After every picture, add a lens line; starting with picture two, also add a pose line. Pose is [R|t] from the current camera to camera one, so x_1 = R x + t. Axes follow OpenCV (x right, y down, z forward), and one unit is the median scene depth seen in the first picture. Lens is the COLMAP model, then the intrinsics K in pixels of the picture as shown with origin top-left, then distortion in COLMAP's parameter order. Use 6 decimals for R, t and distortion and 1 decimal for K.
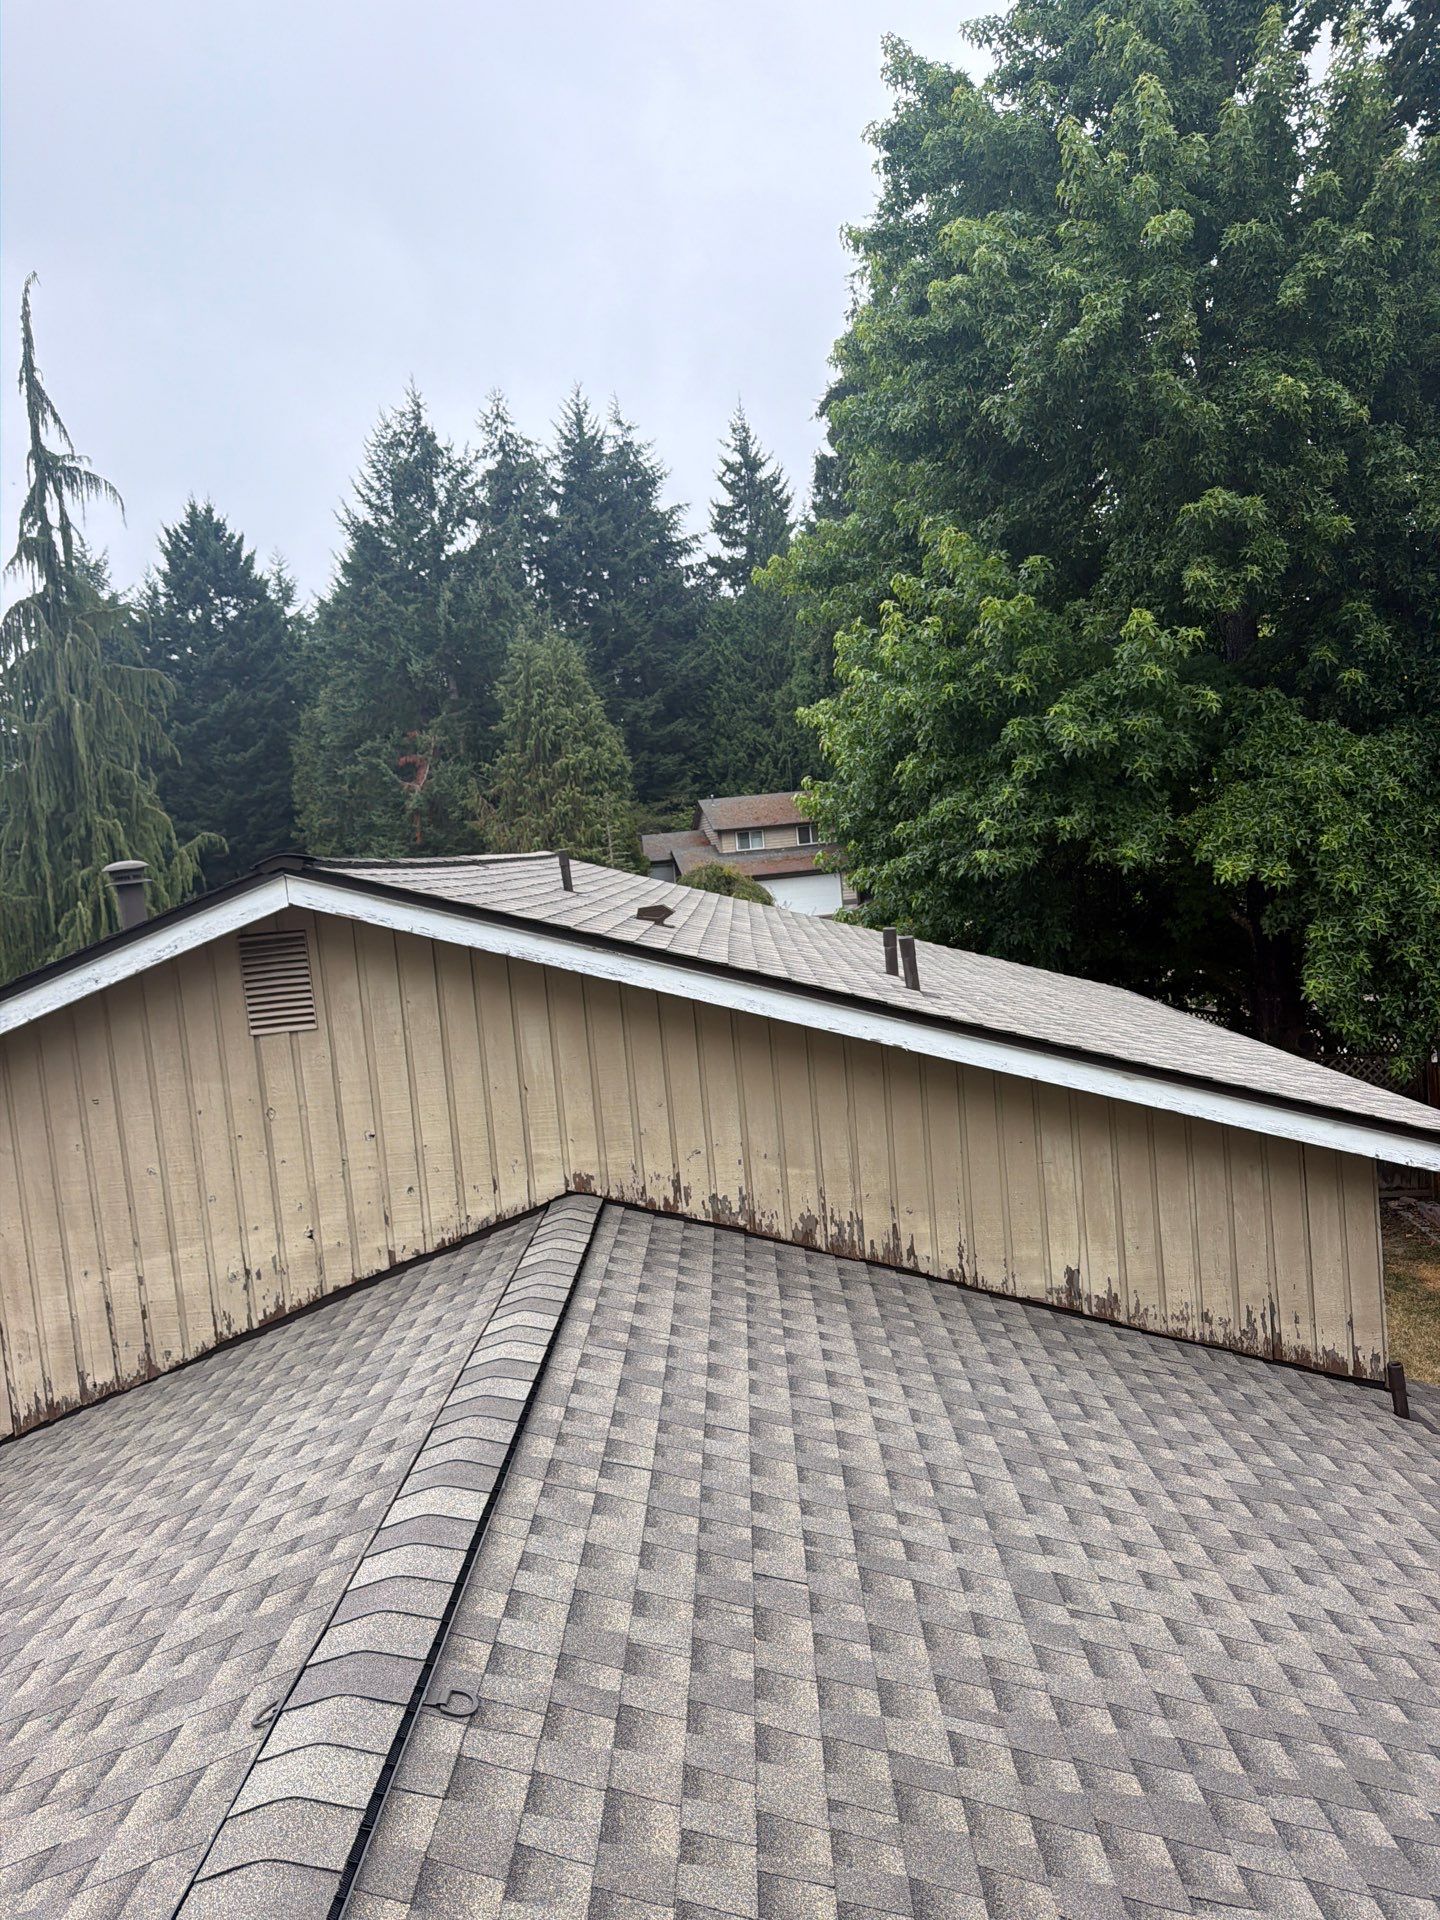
lens RADIAL K [[1354.9, 0, 757.5], [0, 1354.9, 947.8], [0, 0, 1]] dist [0.110000, -0.126495]
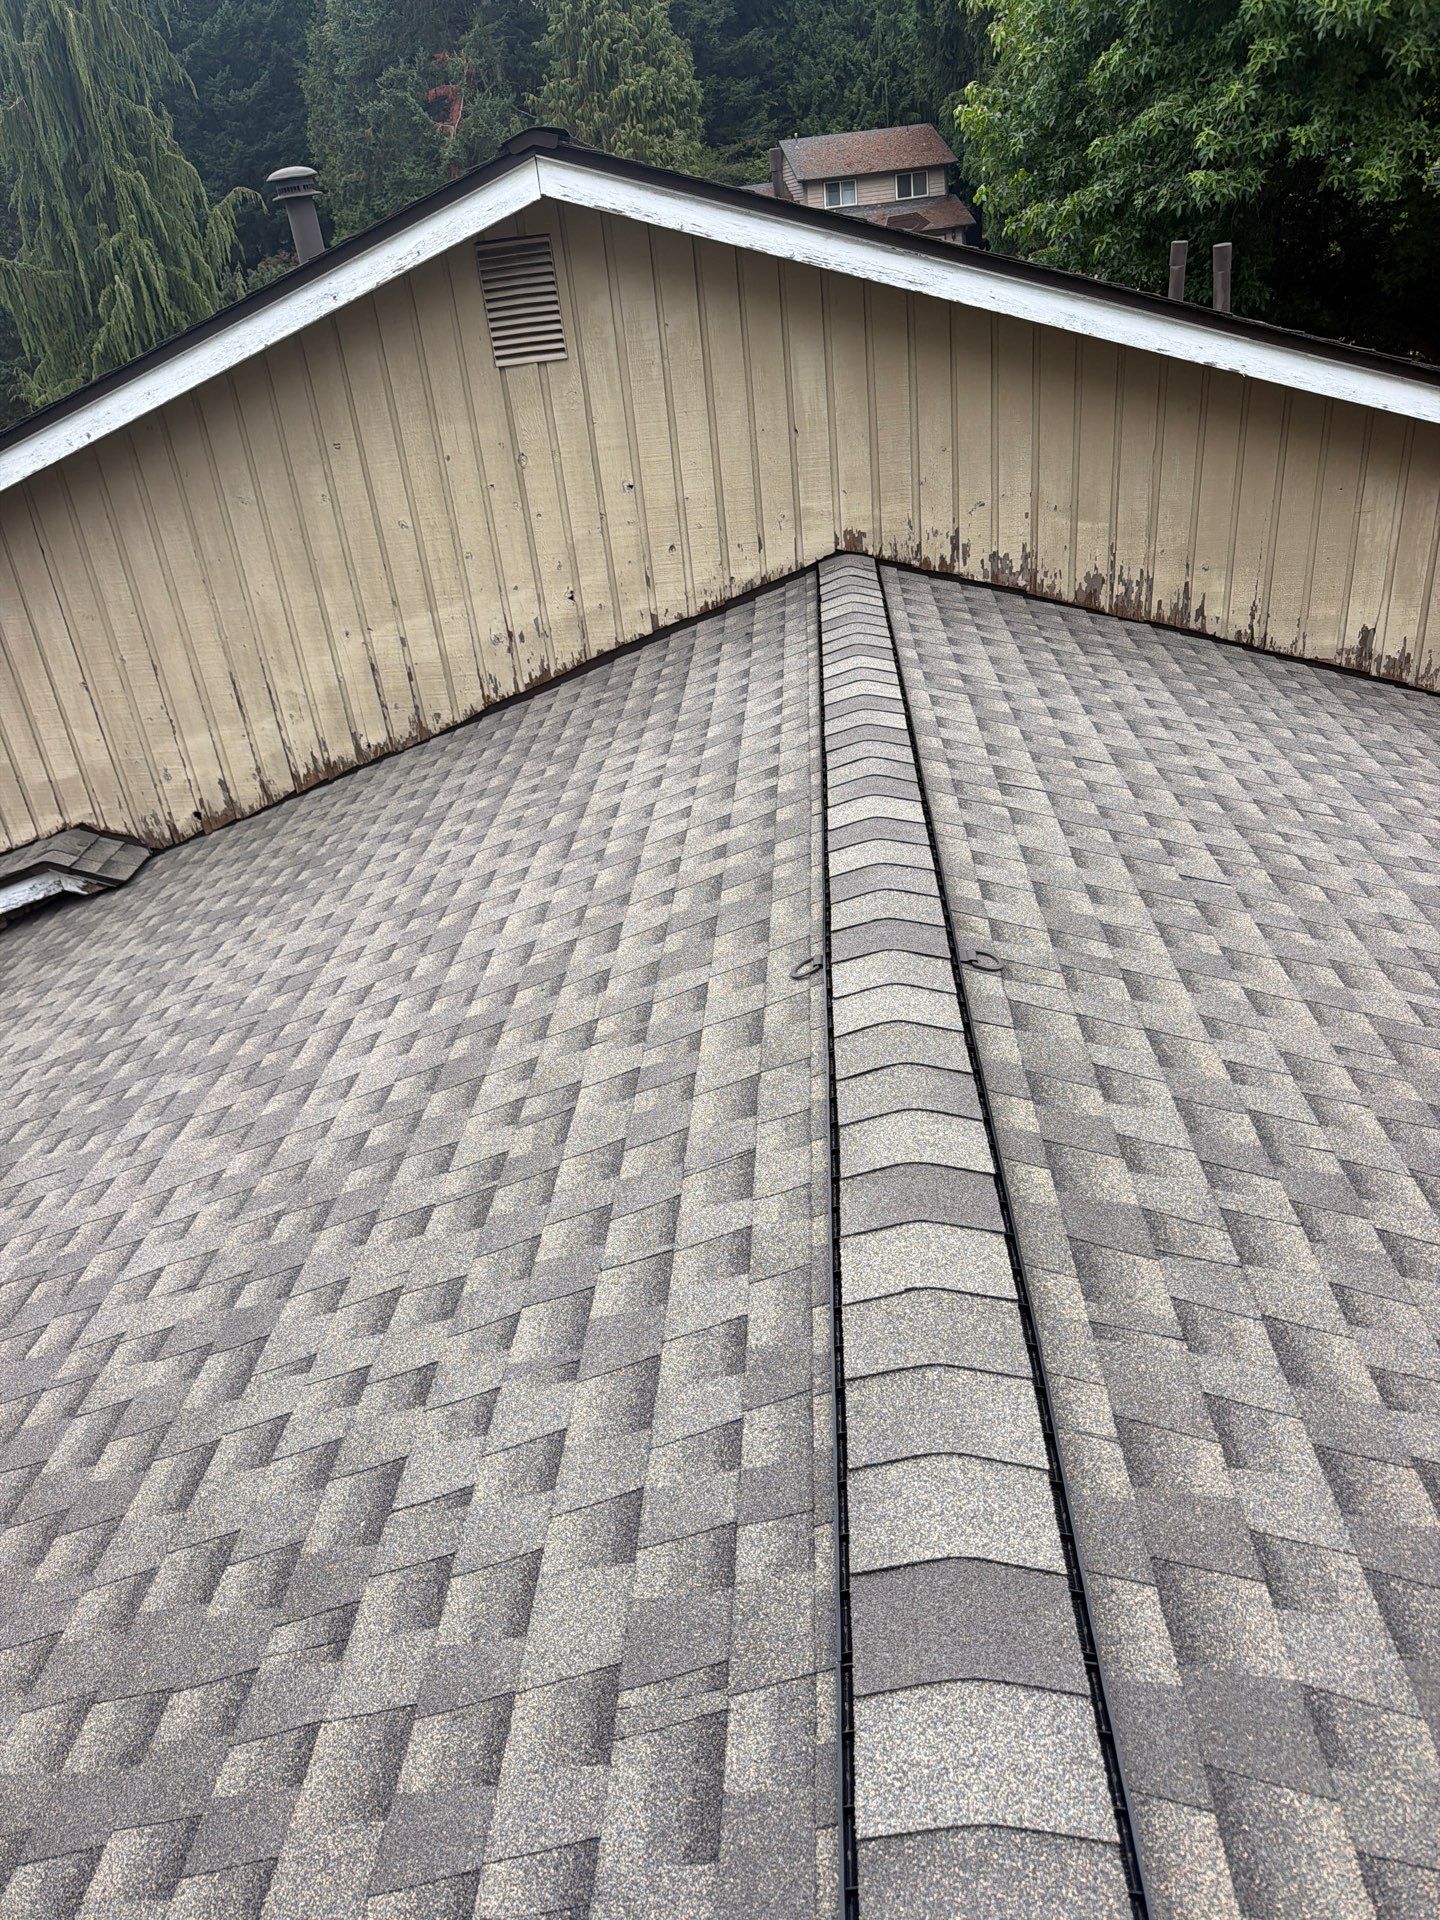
lens RADIAL K [[1368.9, 0, 788.2], [0, 1368.9, 966.5], [0, 0, 1]] dist [0.049984, -0.062009]
pose [[0.999639, 0.003879, -0.026585, -0.147628], [0.007442, 0.910814, 0.412750, 0.048722], [0.025815, -0.412799, 0.910456, 0.014282]]
